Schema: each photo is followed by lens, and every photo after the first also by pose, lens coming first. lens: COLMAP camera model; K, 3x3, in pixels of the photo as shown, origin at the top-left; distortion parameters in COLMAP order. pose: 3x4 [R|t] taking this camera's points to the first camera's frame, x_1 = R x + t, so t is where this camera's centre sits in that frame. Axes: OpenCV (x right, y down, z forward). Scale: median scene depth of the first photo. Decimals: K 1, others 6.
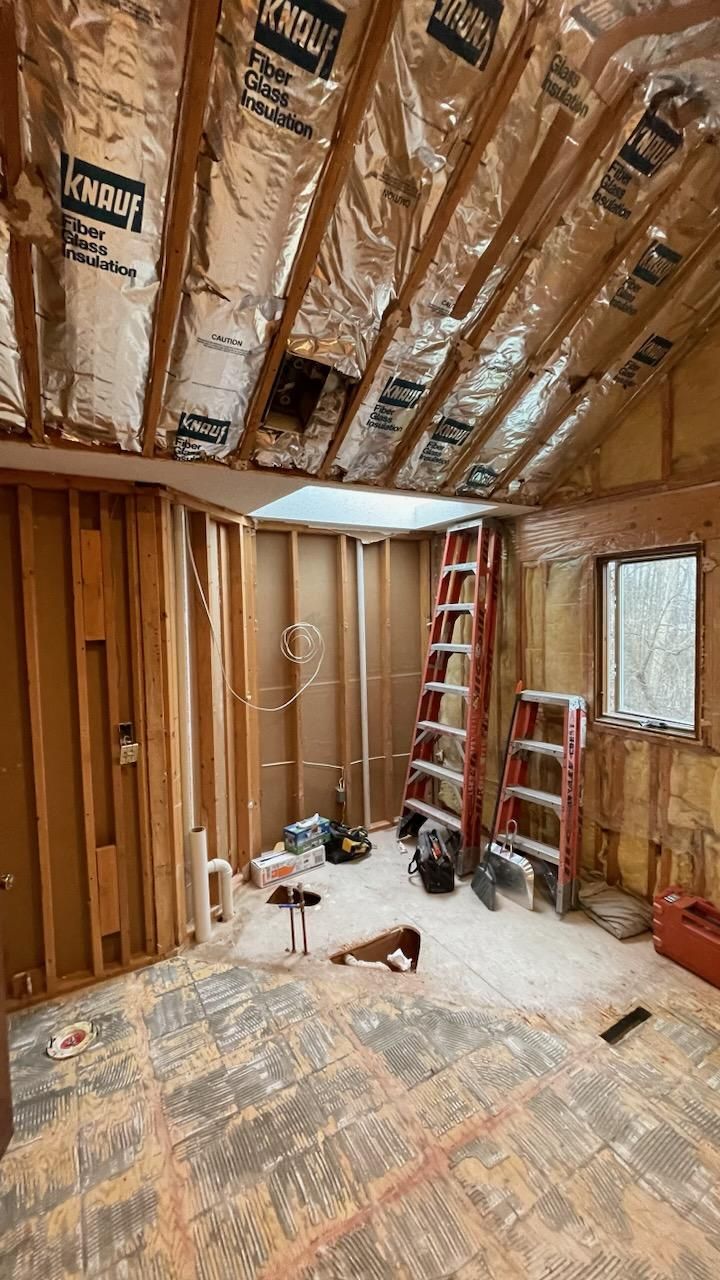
lens RADIAL K [[516.1, 0, 362.8], [0, 516.1, 635.9], [0, 0, 1]] dist [-0.007957, -0.000242]
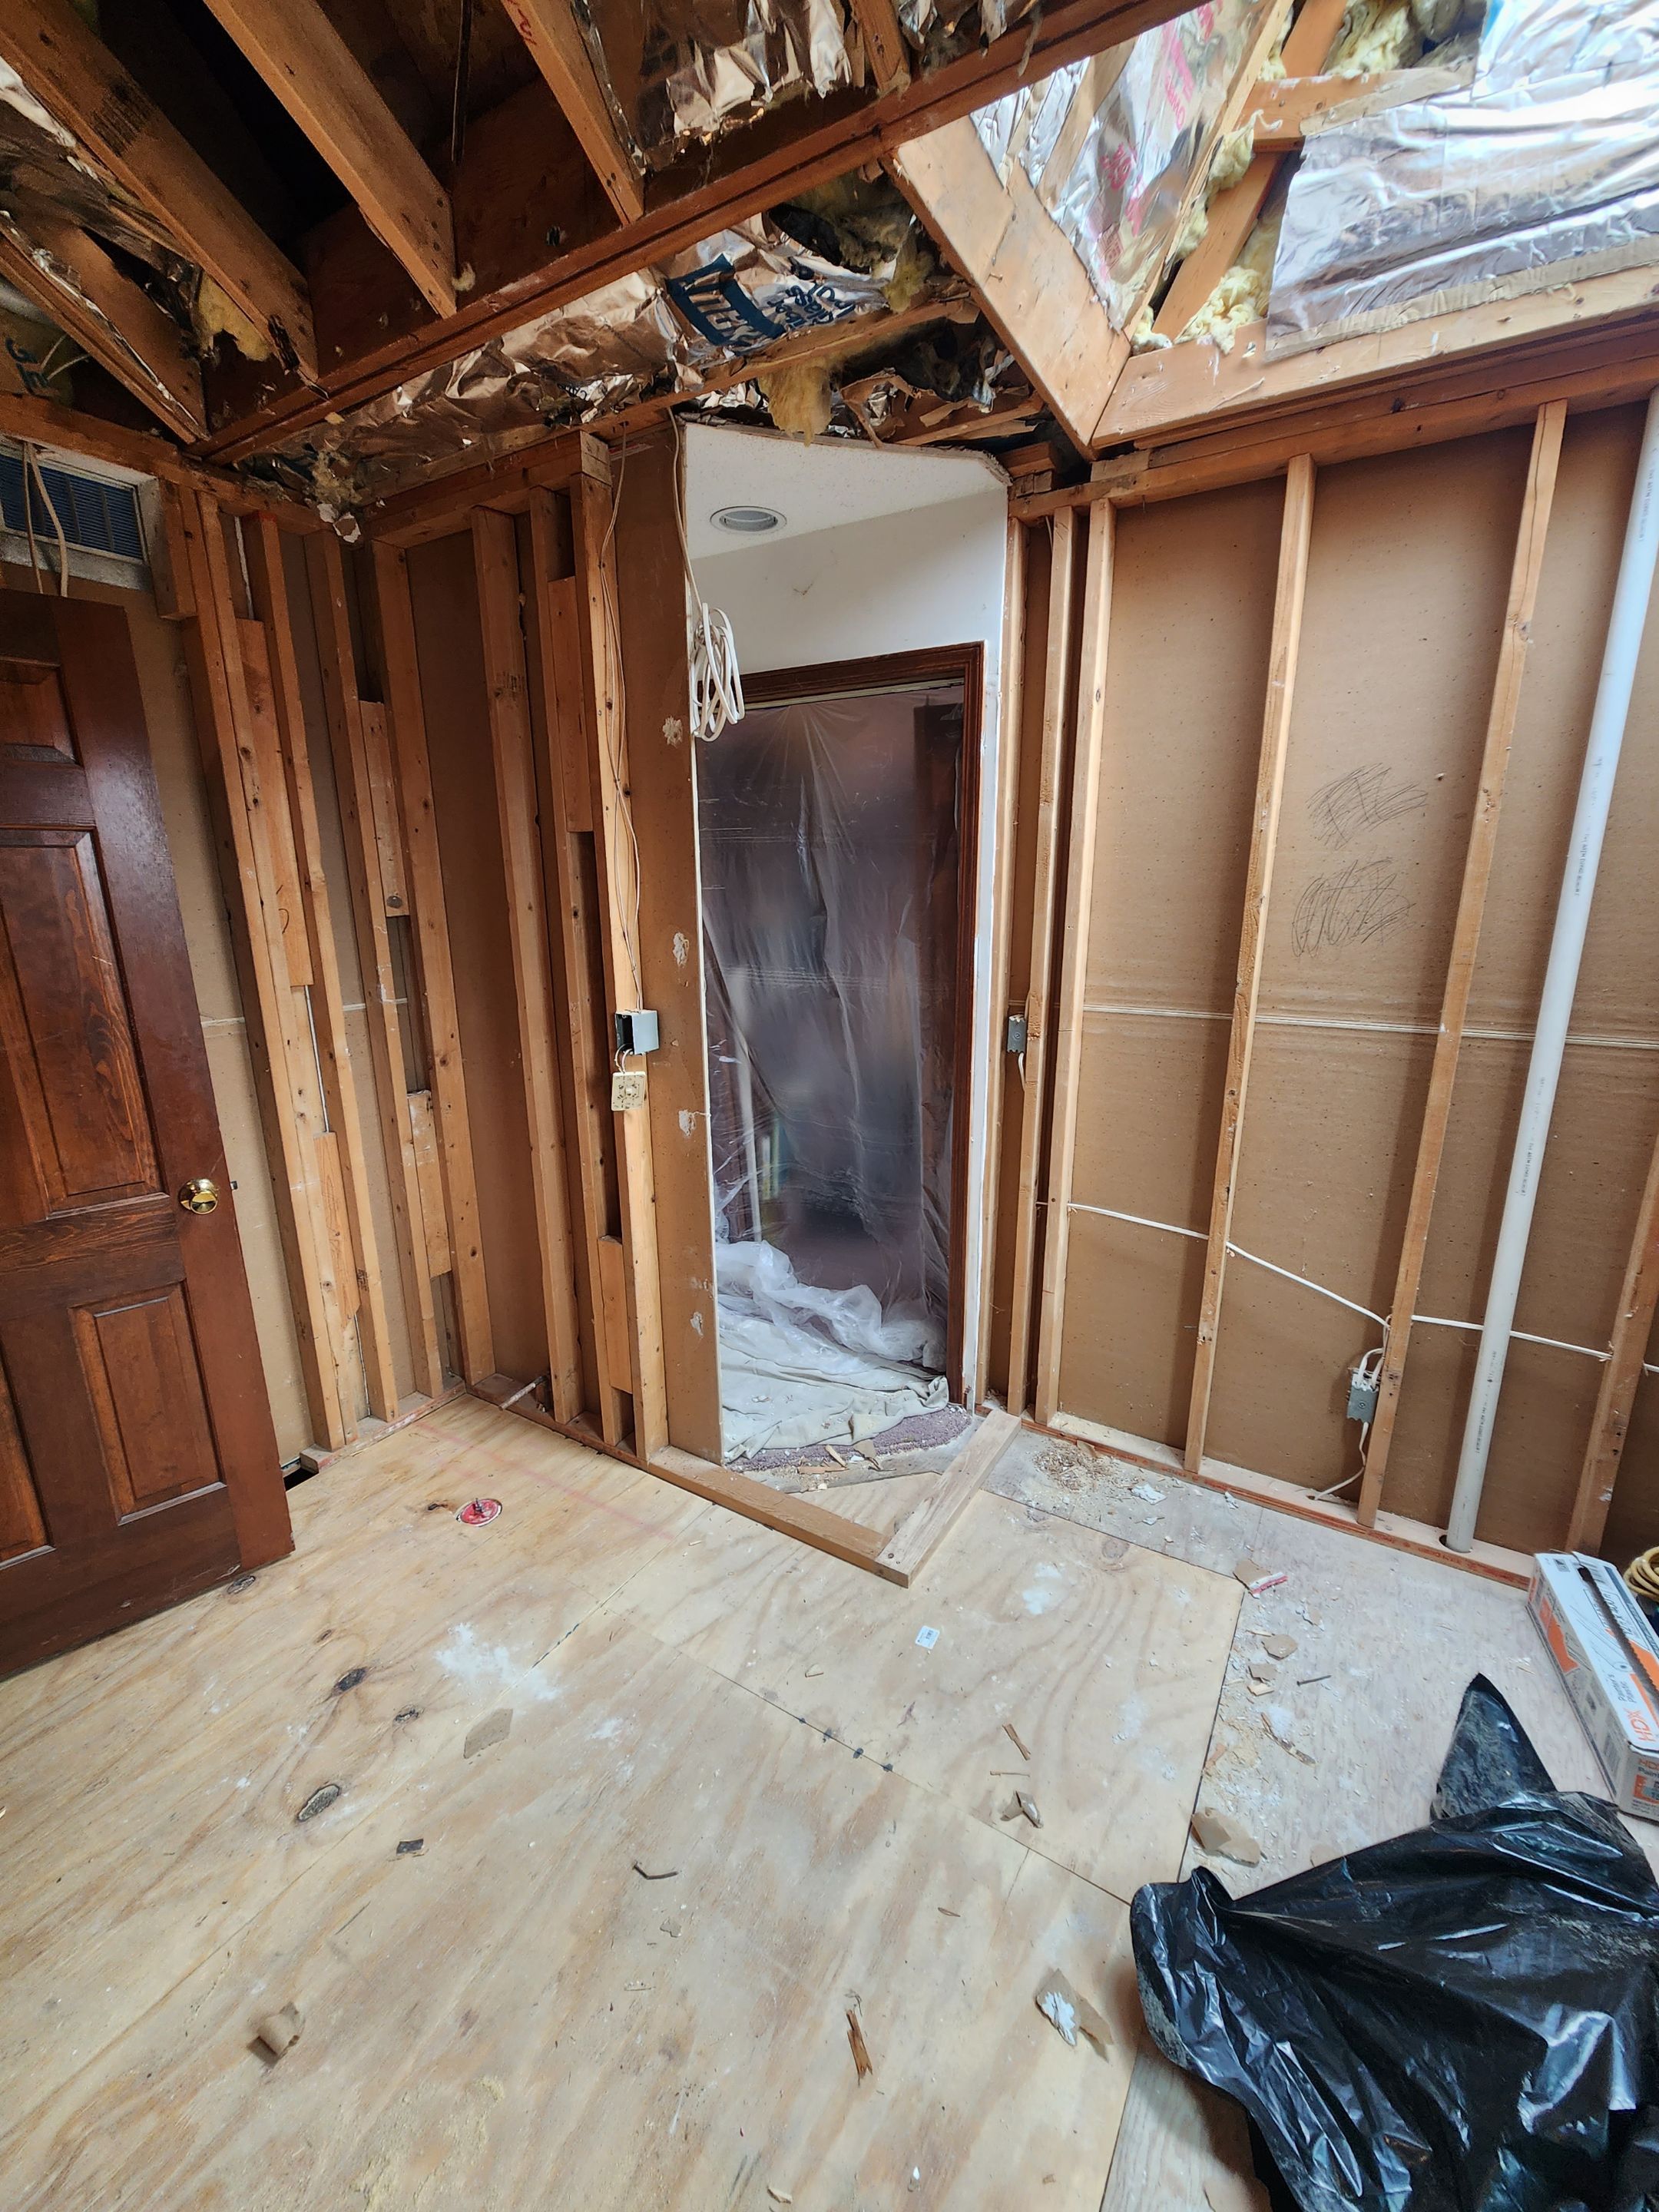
lens RADIAL K [[904.5, 0, 839.5], [0, 904.5, 1106.7], [0, 0, 1]] dist [0.003436, -0.002765]
pose [[0.466151, 0.234262, -0.853126, 0.352485], [-0.048509, 0.969623, 0.239745, 0.040752], [0.883374, -0.070373, 0.463355, 0.739037]]
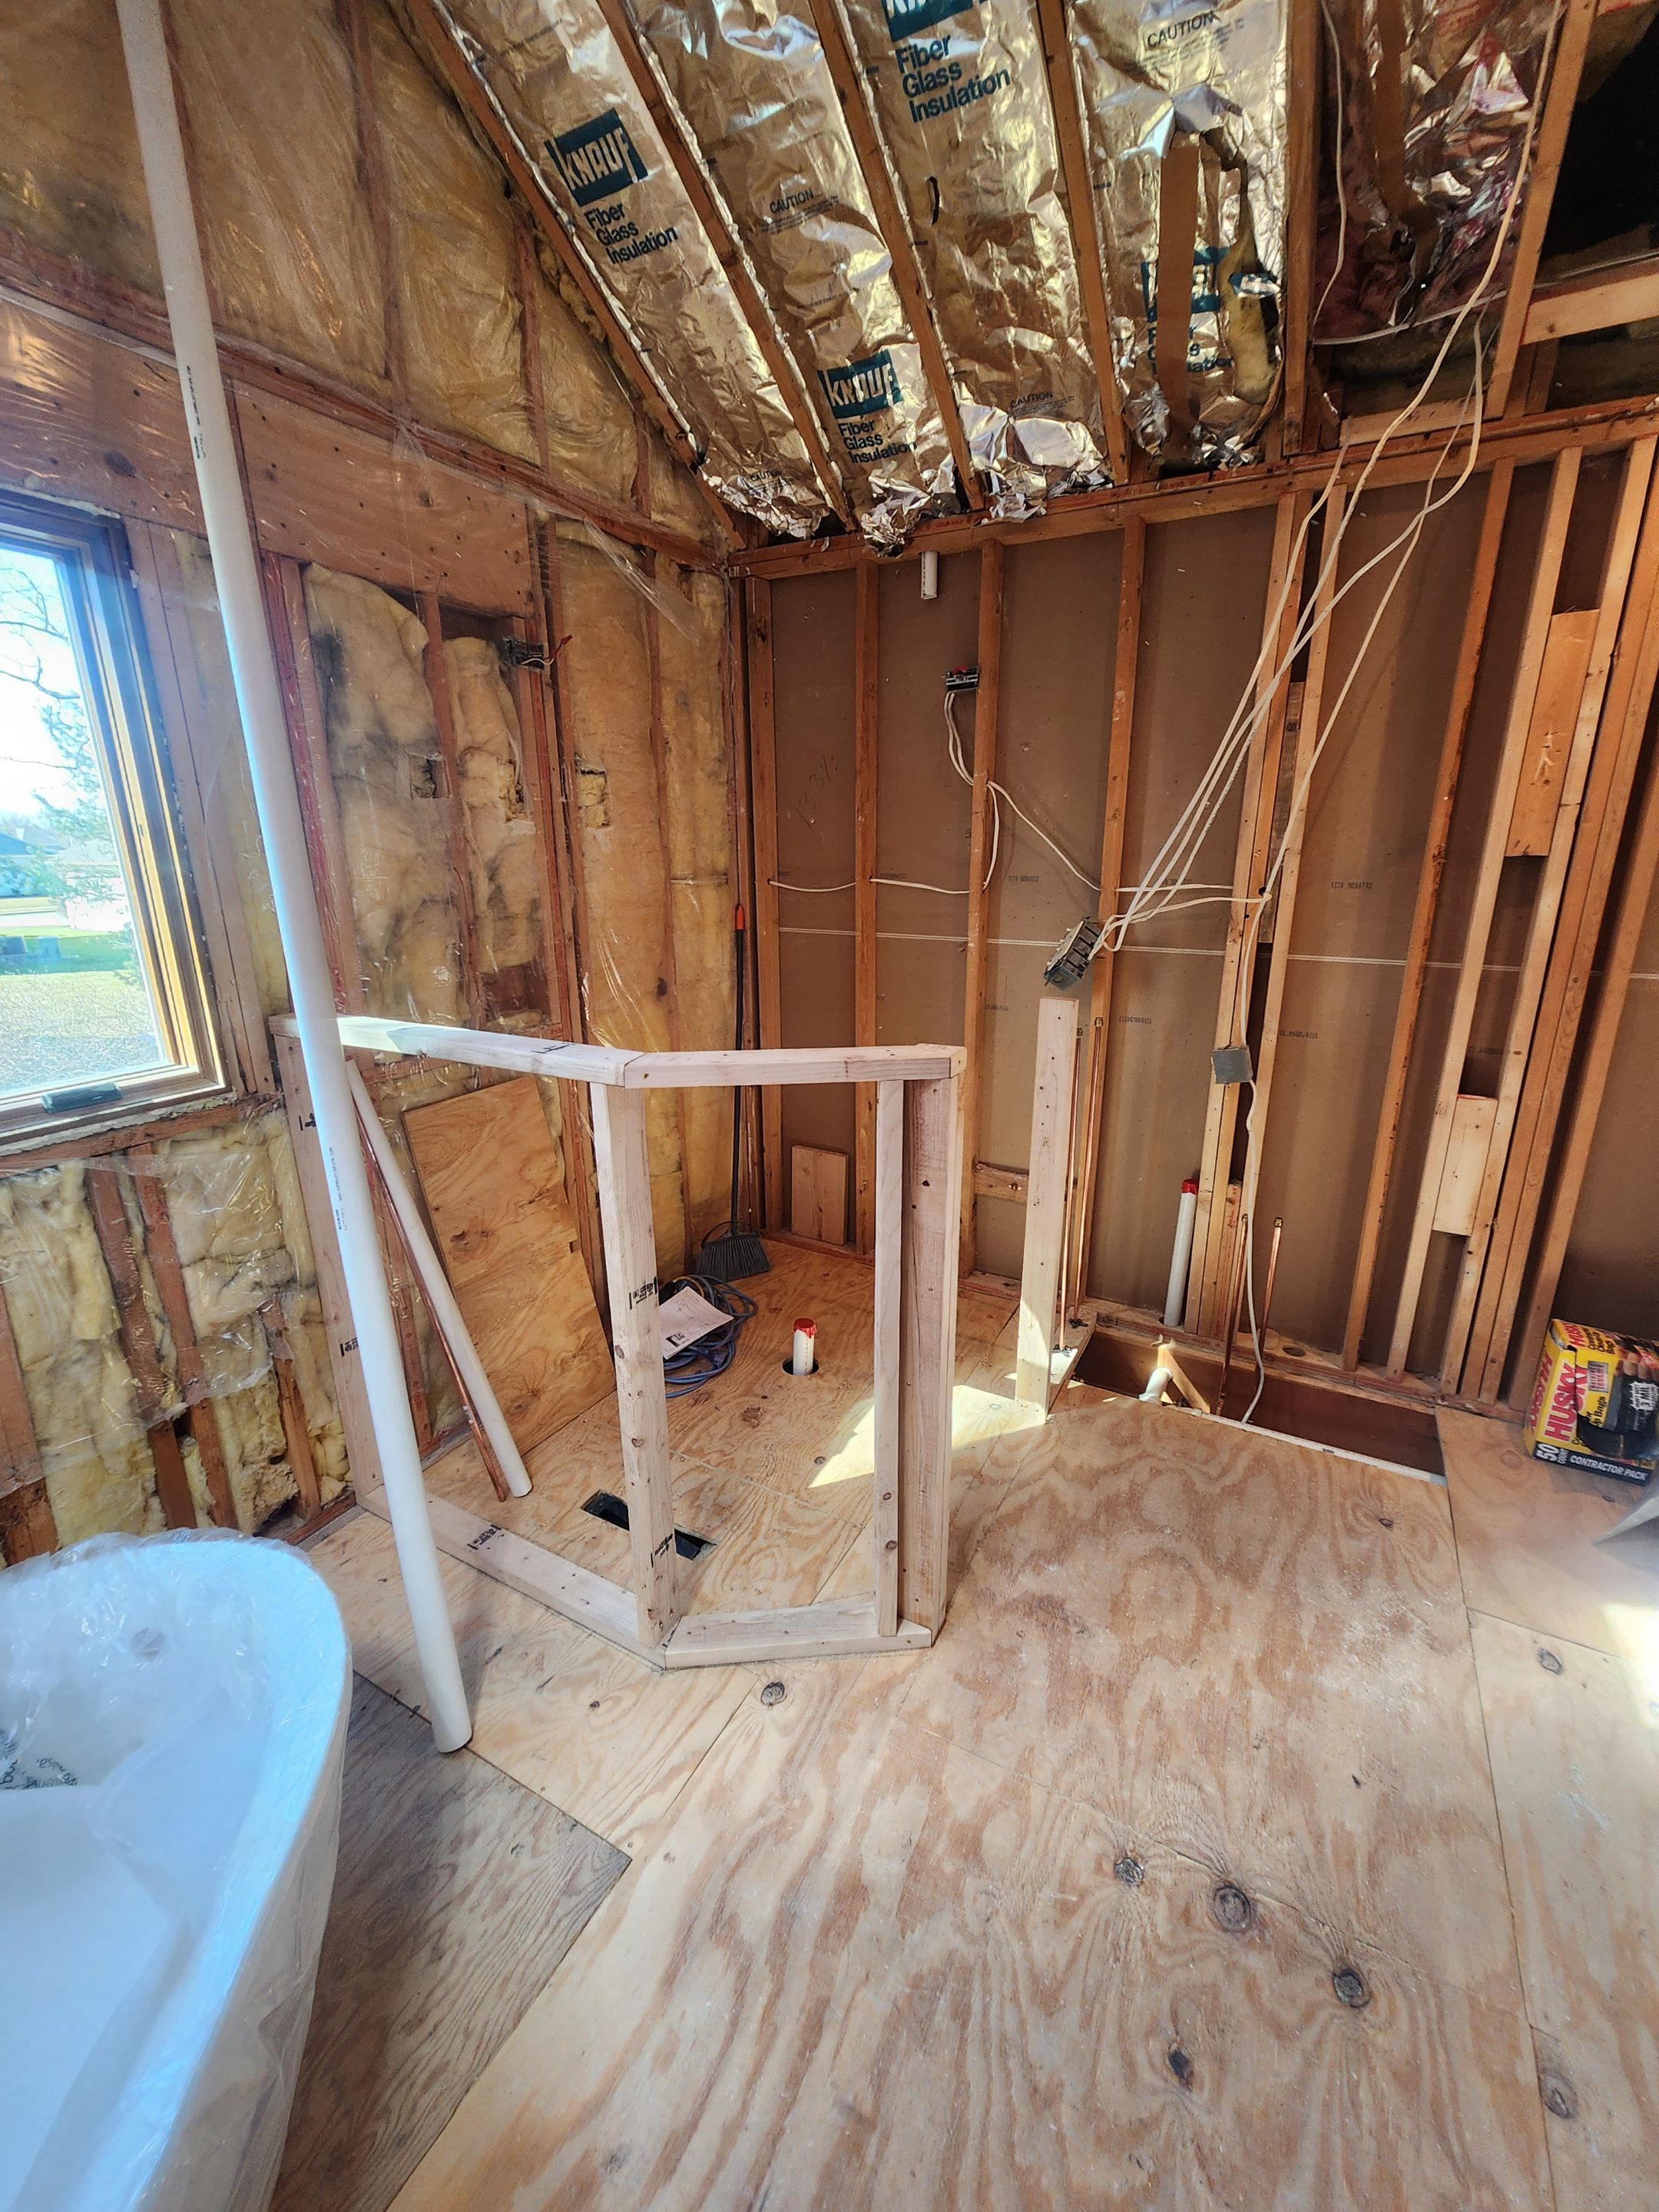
lens RADIAL K [[904.5, 0, 825.6], [0, 904.5, 1102.2], [0, 0, 1]] dist [0.003436, -0.002765]
pose [[-0.506402, -0.215754, 0.834870, -0.152736], [0.058696, 0.957321, 0.283002, 0.043117], [-0.860298, 0.192317, -0.472125, 0.926299]]
